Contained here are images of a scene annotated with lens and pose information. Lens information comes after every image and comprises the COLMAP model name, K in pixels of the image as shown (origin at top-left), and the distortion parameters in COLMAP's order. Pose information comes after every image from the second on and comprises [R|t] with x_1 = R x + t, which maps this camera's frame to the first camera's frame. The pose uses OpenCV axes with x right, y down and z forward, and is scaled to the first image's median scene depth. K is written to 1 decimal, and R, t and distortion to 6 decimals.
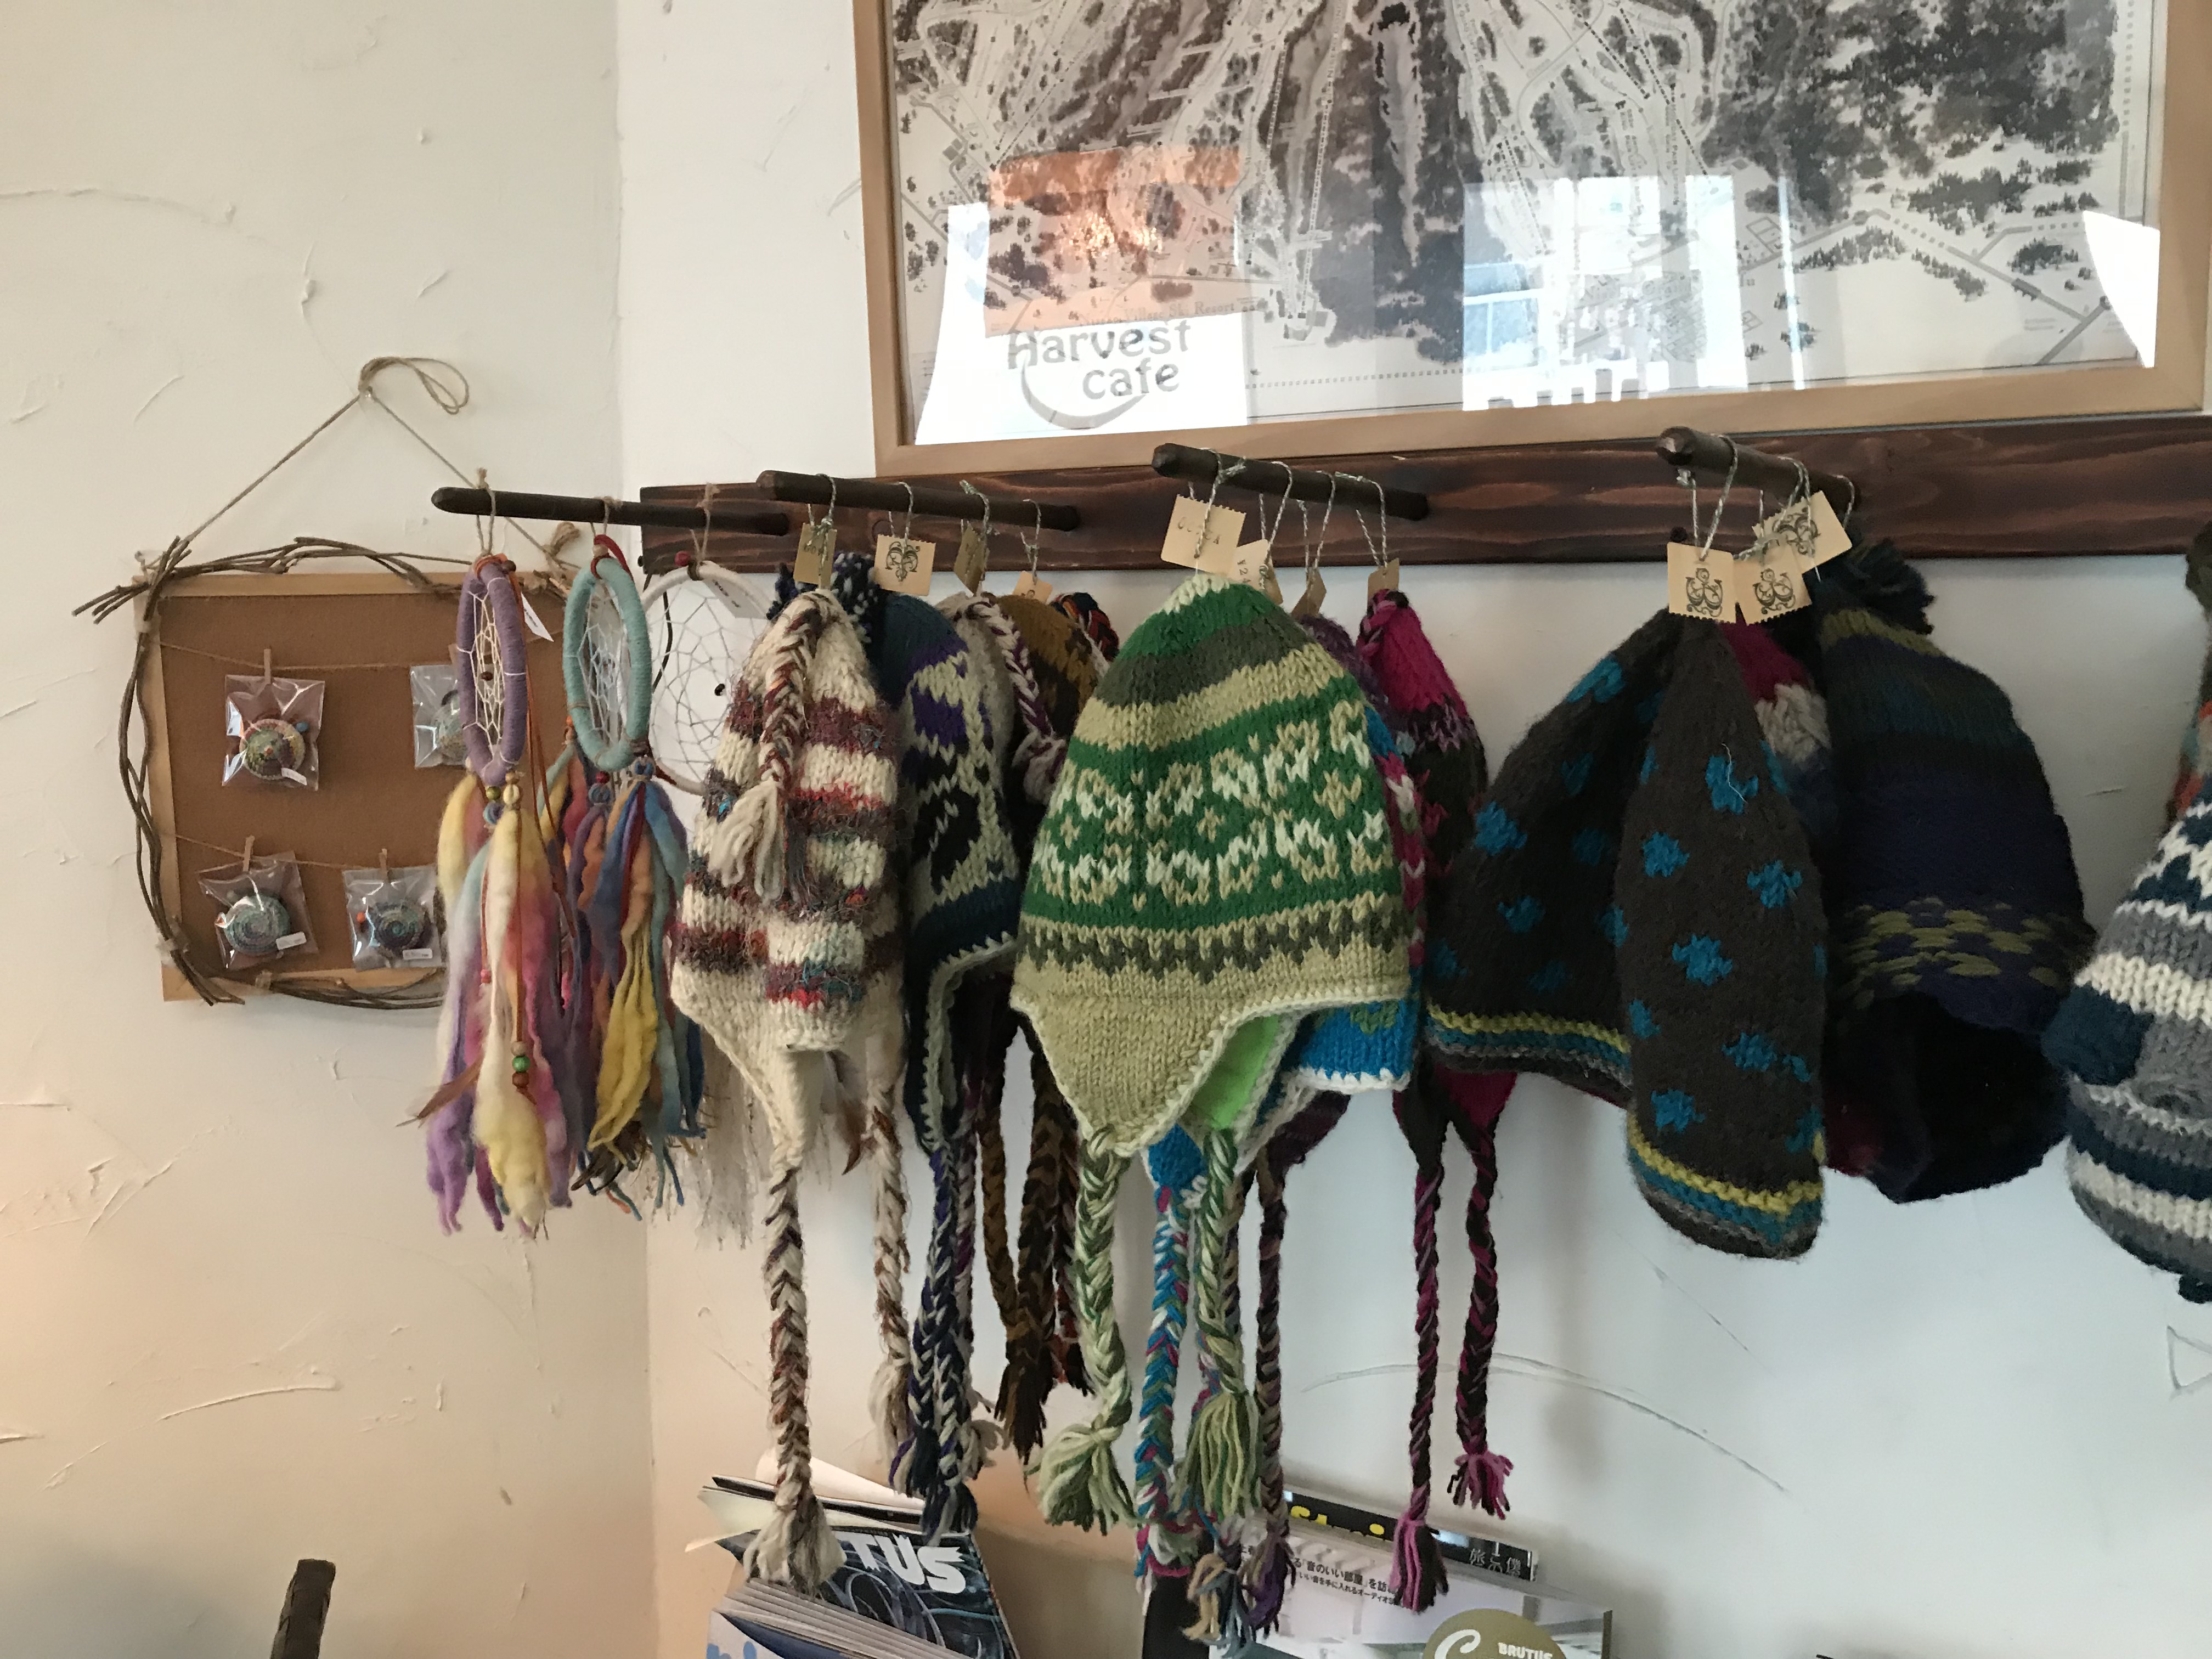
lens RADIAL K [[1828.2, 0, 1355.2], [0, 1828.2, 821.7], [0, 0, 1]] dist [0.048769, -0.095993]
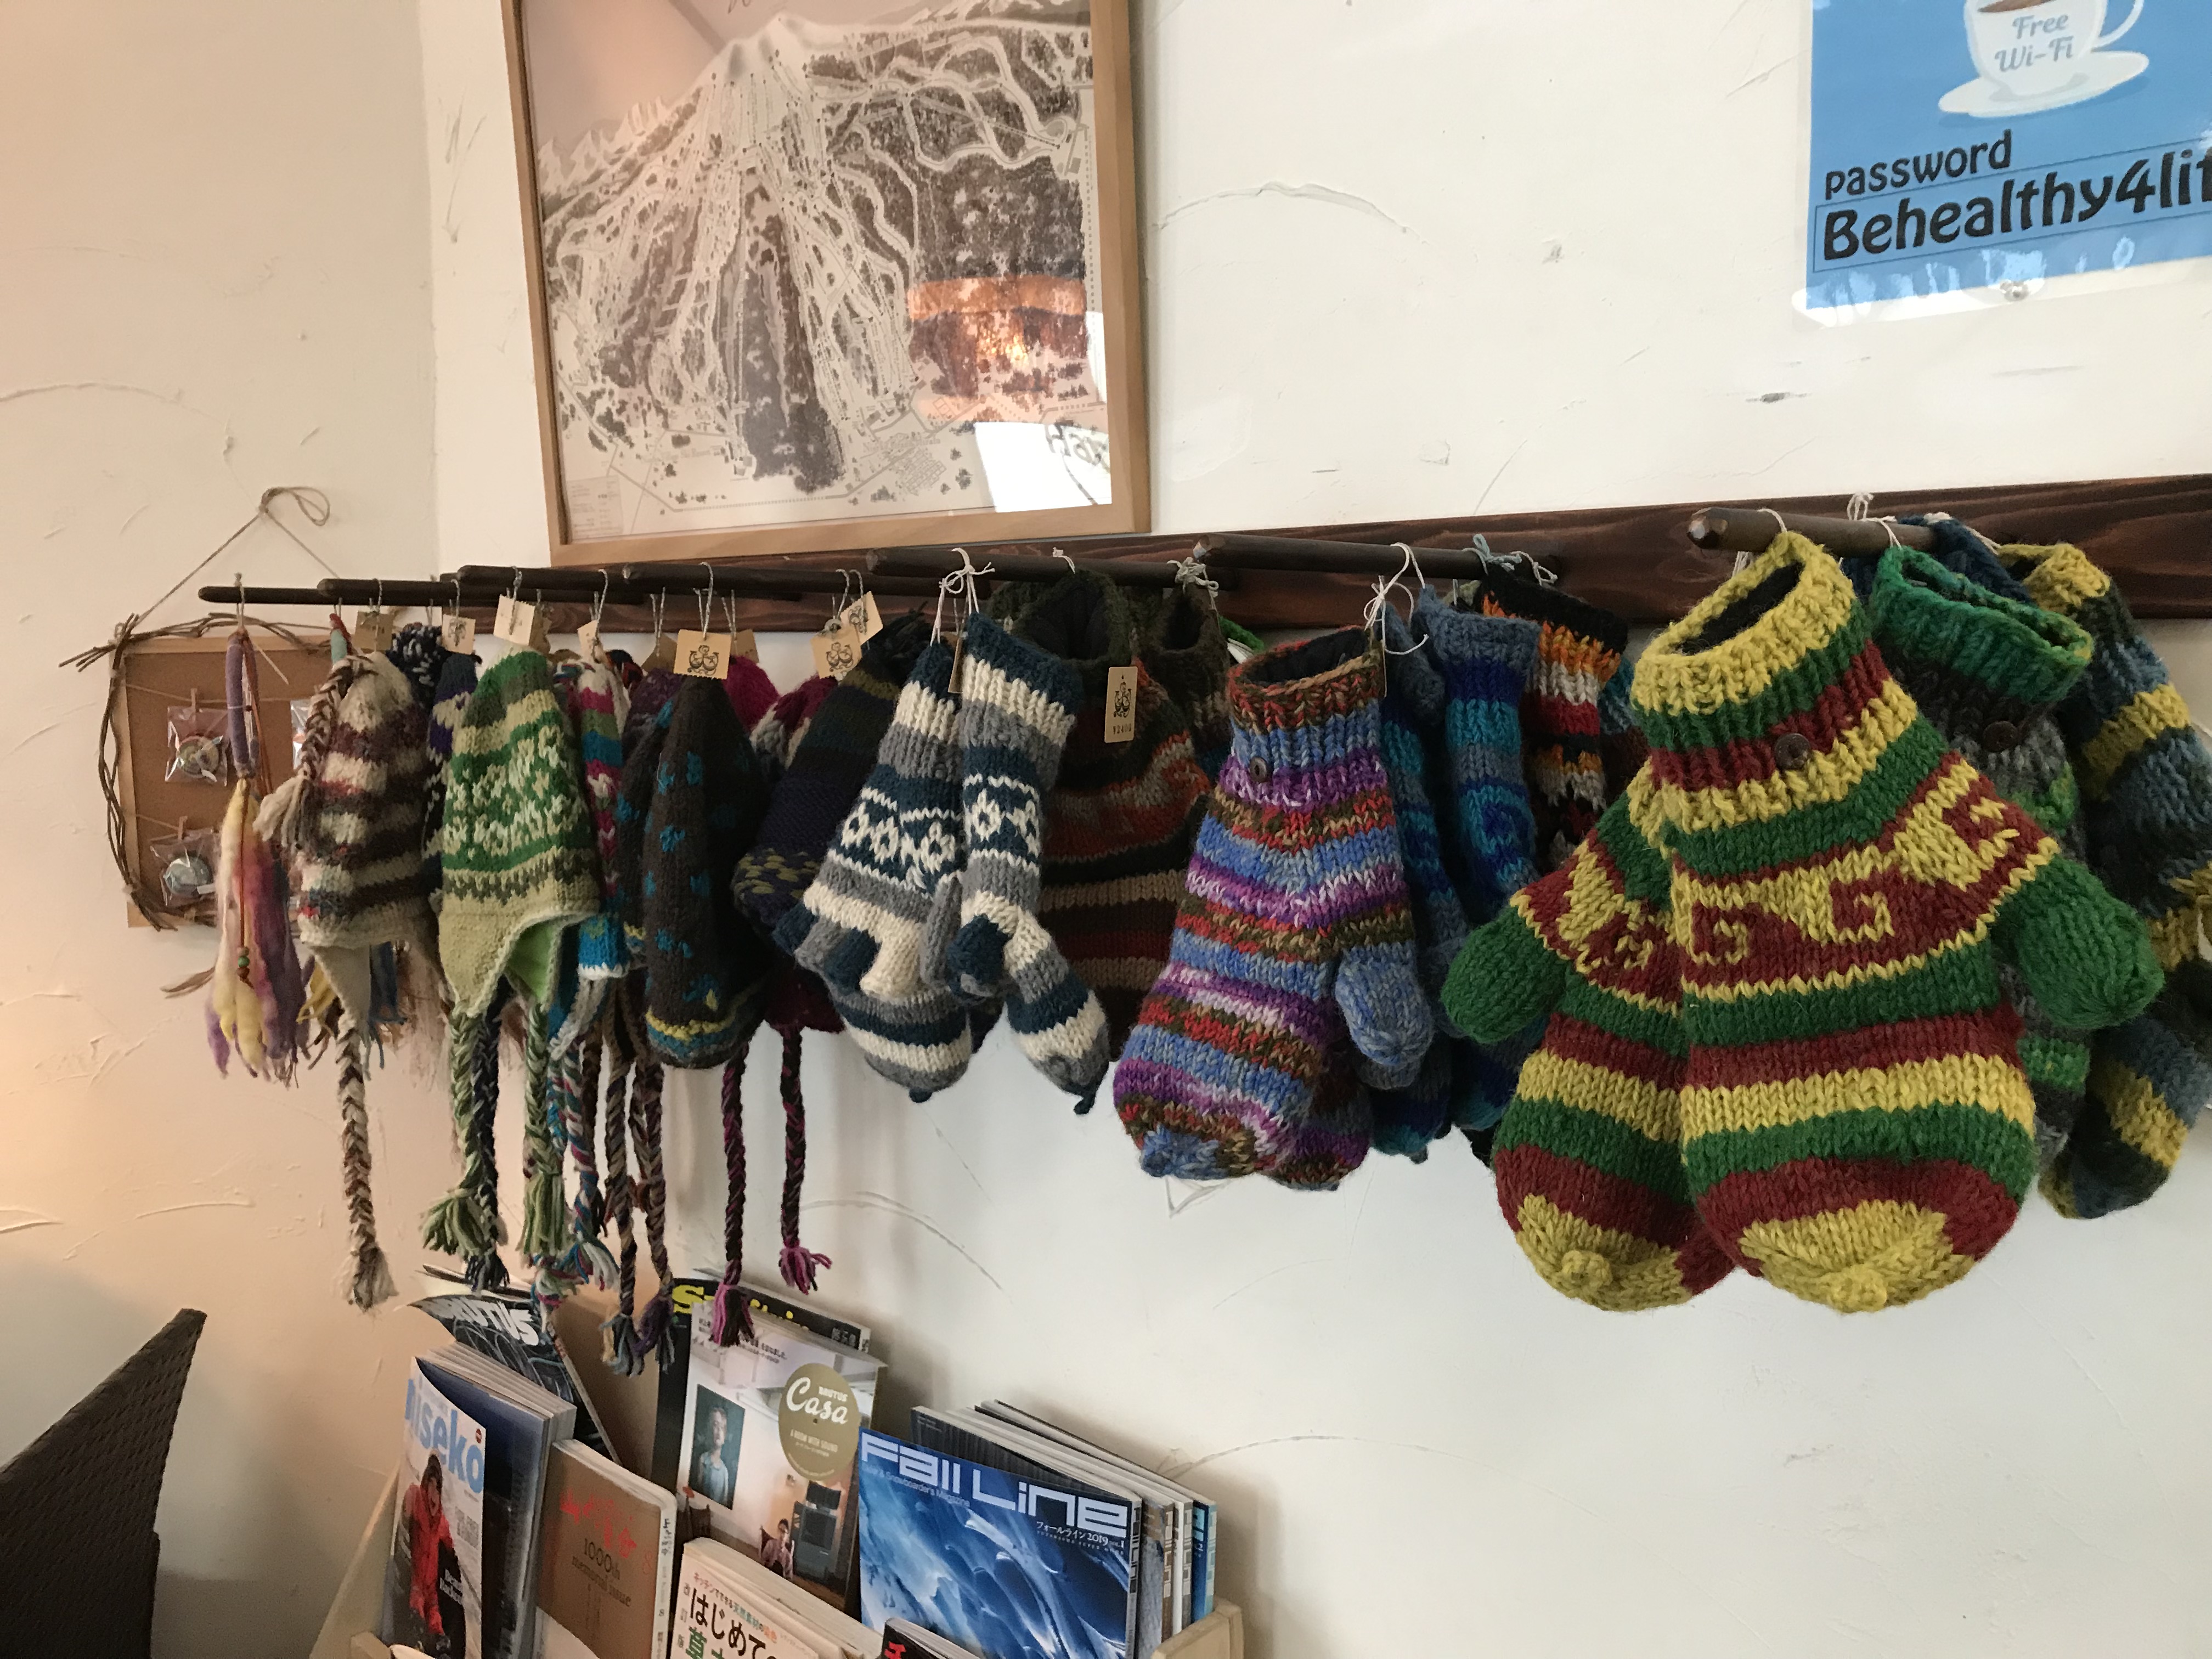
lens RADIAL K [[1828.2, 0, 1355.2], [0, 1828.2, 821.7], [0, 0, 1]] dist [0.048769, -0.095993]
pose [[0.981678, 0.014449, -0.190001, 0.781029], [-0.017316, 0.999760, -0.013438, 0.020797], [0.189761, 0.016482, 0.981692, -0.342538]]
